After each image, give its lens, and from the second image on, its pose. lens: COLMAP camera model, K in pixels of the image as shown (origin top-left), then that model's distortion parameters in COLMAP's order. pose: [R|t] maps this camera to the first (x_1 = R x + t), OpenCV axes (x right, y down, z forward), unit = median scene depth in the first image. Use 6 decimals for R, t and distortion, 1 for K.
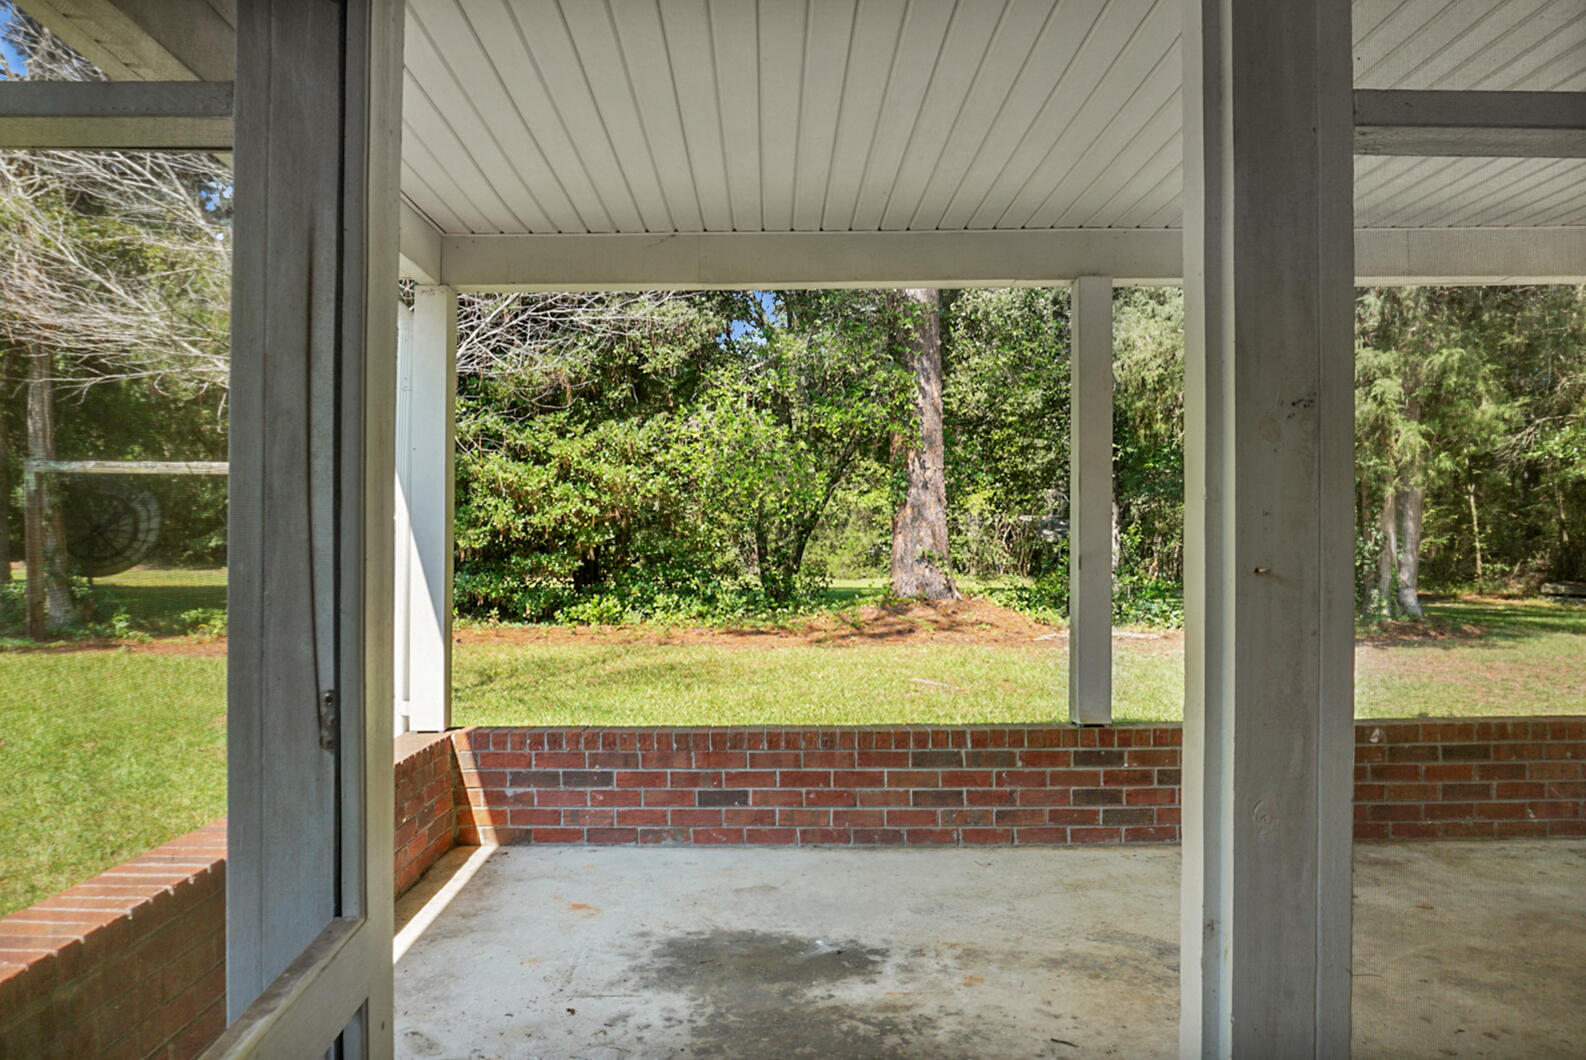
lens RADIAL K [[1091.7, 0, 790.5], [0, 1091.7, 534.1], [0, 0, 1]] dist [-0.058579, 0.001095]
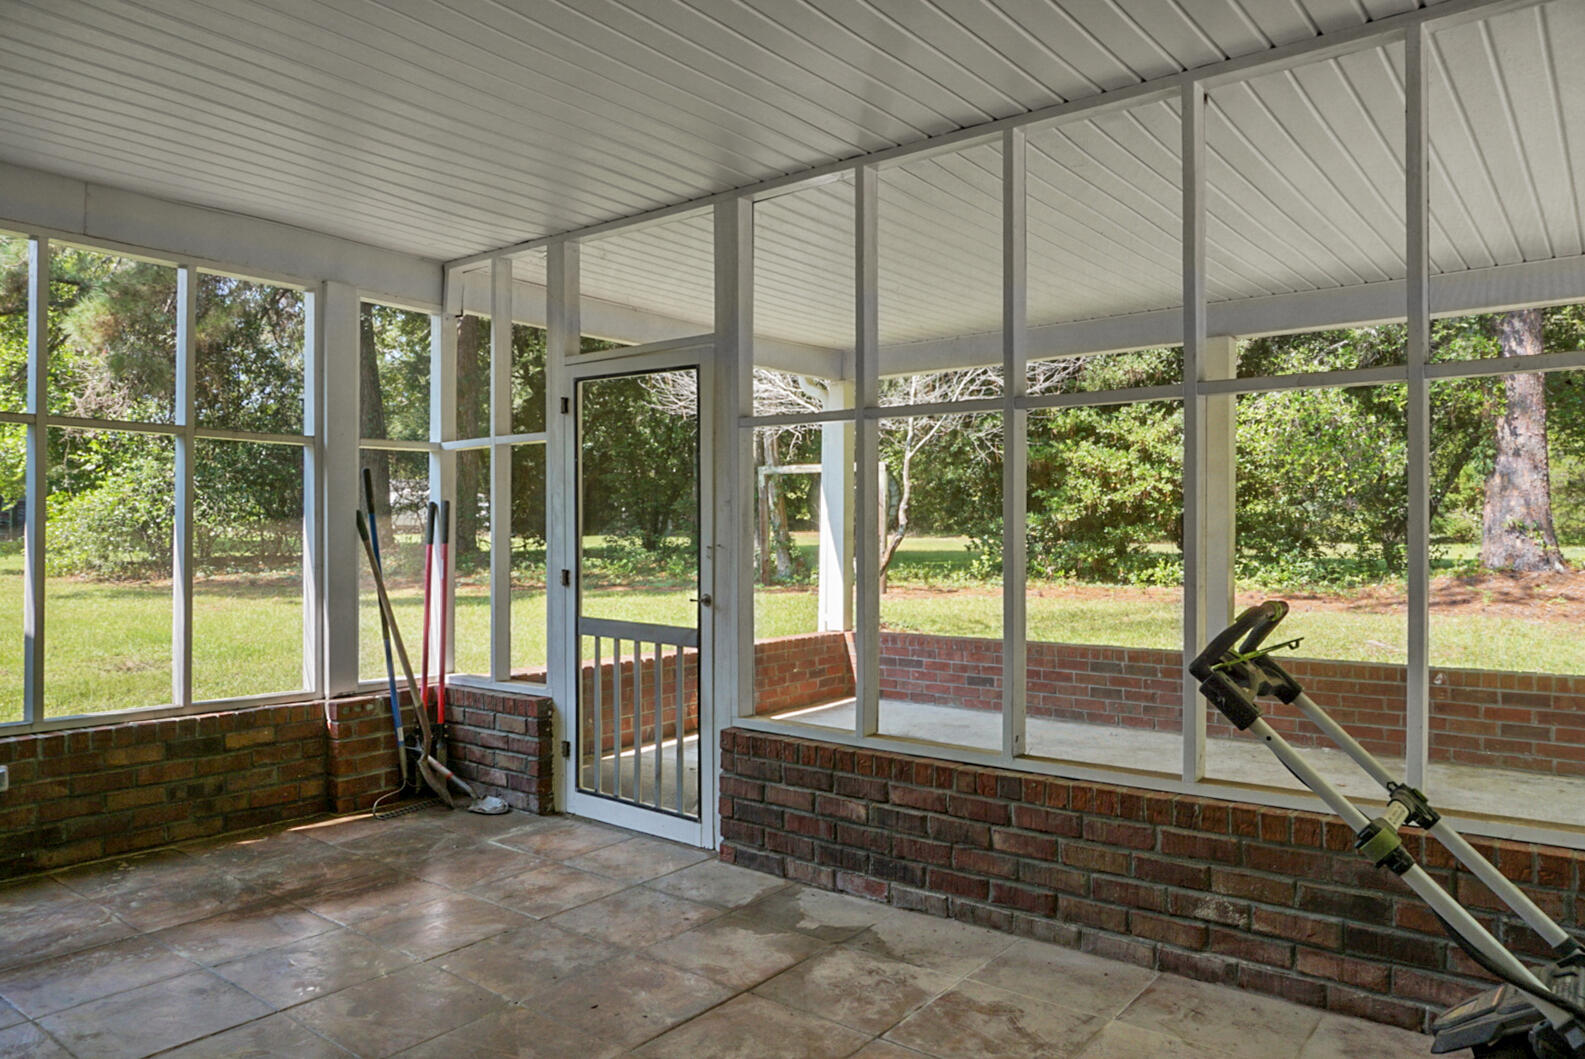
lens RADIAL K [[1091.0, 0, 792.1], [0, 1091.0, 531.0], [0, 0, 1]] dist [-0.058579, 0.001095]
pose [[0.775141, 0.000796, -0.631788, 0.235762], [0.017378, 0.999594, 0.022581, -0.008498], [0.631550, -0.028482, 0.774812, -0.140875]]
